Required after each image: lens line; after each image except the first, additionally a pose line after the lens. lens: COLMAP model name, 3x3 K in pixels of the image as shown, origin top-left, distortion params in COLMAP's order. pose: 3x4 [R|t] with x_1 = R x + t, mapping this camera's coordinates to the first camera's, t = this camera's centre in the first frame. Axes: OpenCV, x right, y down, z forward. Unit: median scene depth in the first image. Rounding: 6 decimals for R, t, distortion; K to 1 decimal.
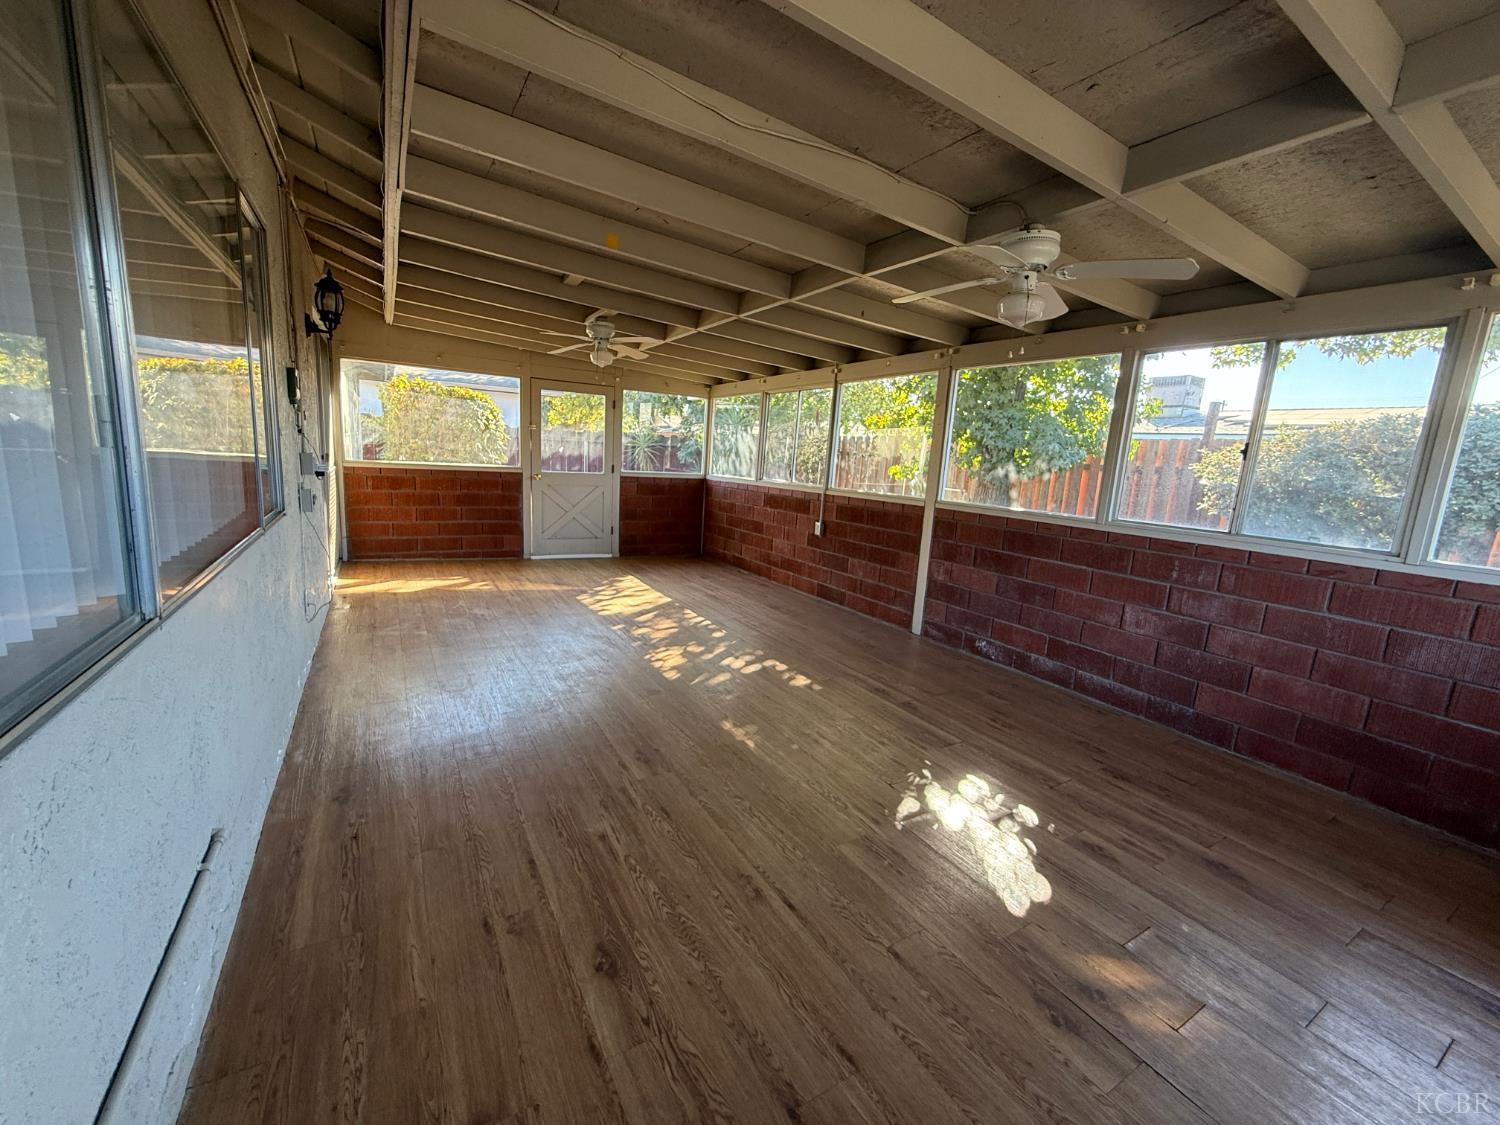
lens RADIAL K [[598.4, 0, 740.2], [0, 598.4, 557.9], [0, 0, 1]] dist [-0.000688, -0.000283]
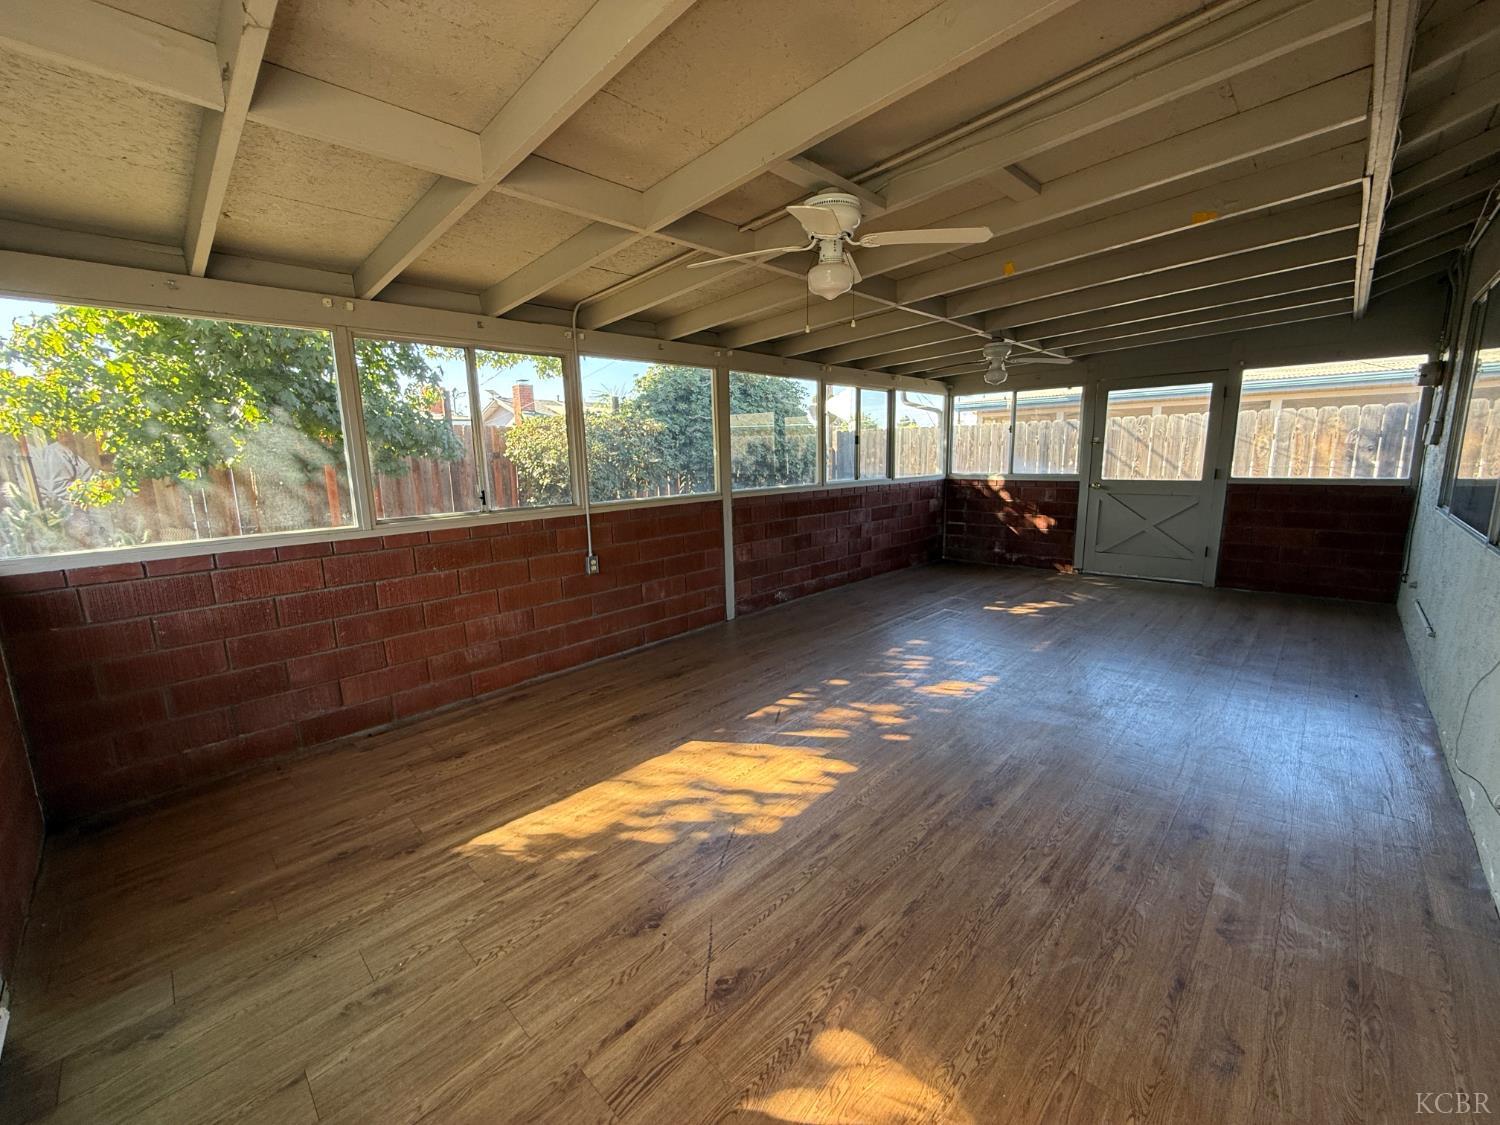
lens RADIAL K [[598.4, 0, 747.3], [0, 598.4, 559.6], [0, 0, 1]] dist [-0.000688, -0.000283]
pose [[-0.261580, -0.219356, 0.939925, -0.706096], [0.173498, 0.947283, 0.269358, -0.261106], [-0.949460, 0.233534, -0.209732, 1.207255]]
